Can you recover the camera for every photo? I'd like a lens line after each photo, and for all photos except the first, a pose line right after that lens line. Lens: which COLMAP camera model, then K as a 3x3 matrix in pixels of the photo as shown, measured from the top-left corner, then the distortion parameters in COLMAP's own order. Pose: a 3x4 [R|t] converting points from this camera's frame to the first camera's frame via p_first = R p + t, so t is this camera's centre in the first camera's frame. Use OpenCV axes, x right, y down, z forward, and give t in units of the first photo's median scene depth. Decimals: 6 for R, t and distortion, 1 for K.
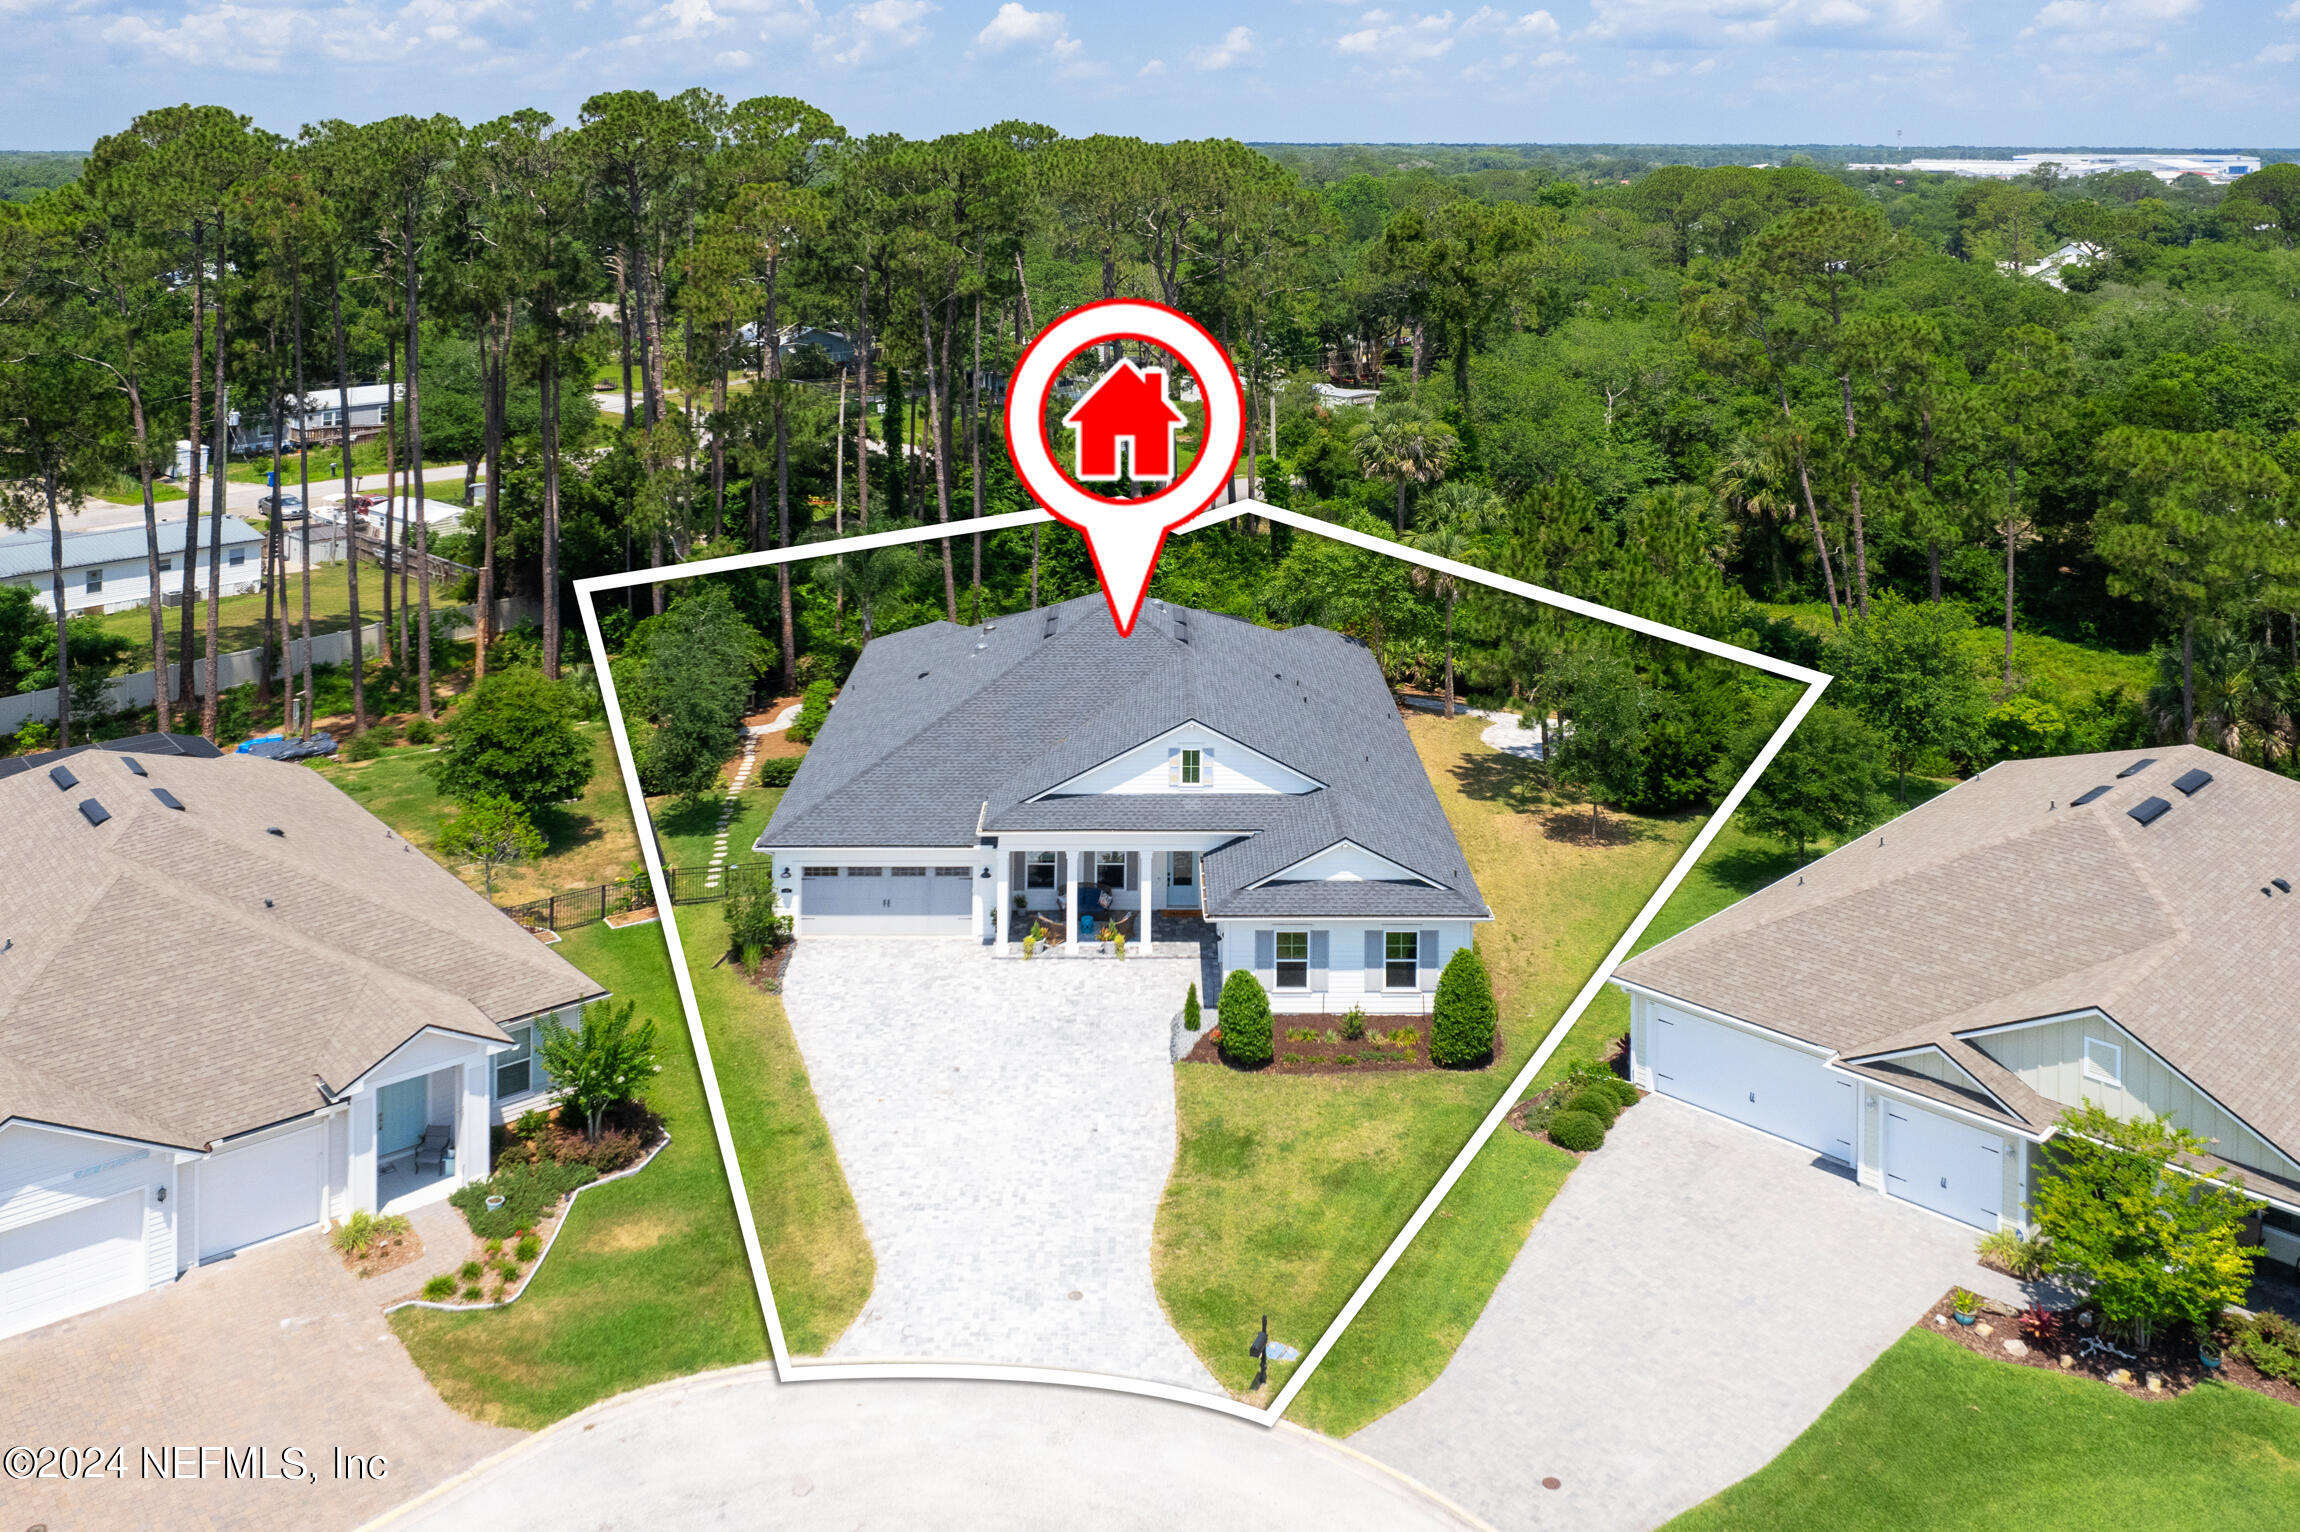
lens RADIAL K [[1622.1, 0, 1150.0], [0, 1622.1, 766.0], [0, 0, 1]] dist [-0.001021, 0.000384]
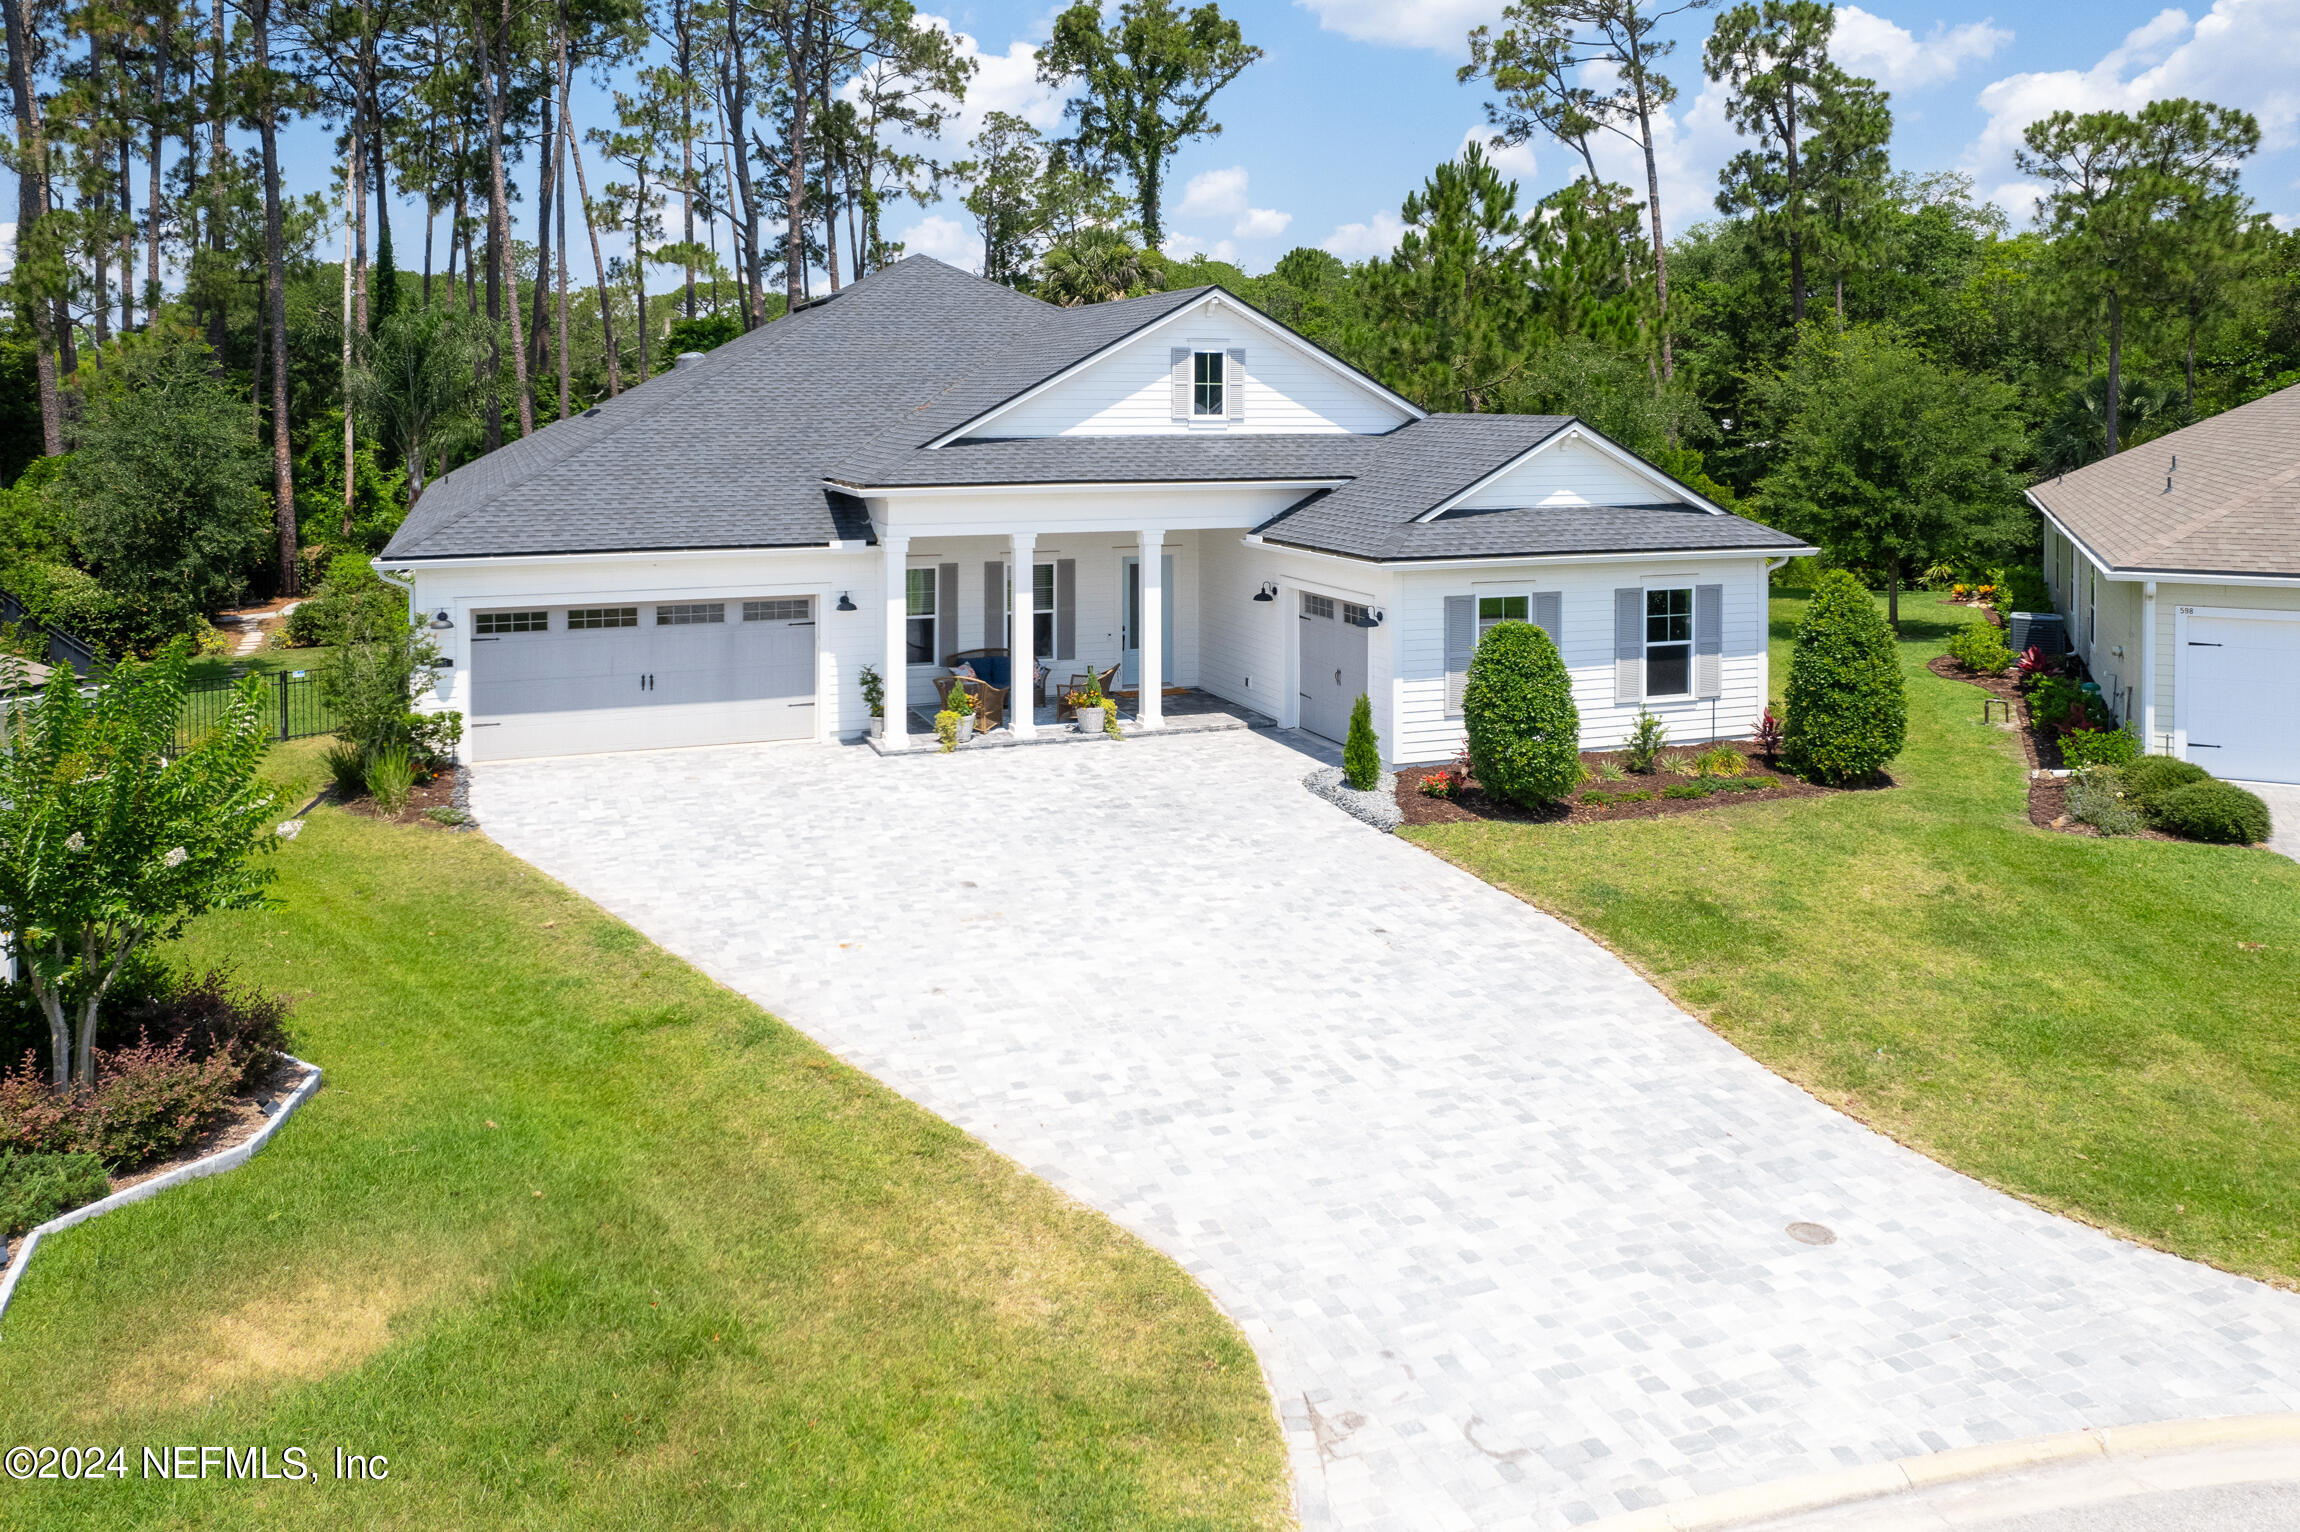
lens RADIAL K [[1630.5, 0, 1147.3], [0, 1630.5, 704.8], [0, 0, 1]] dist [-0.044466, 0.003543]
pose [[0.944469, -0.071904, 0.320638, -0.184782], [0.104689, 0.990763, -0.086189, 0.158096], [-0.311479, 0.114970, 0.943272, 0.486201]]
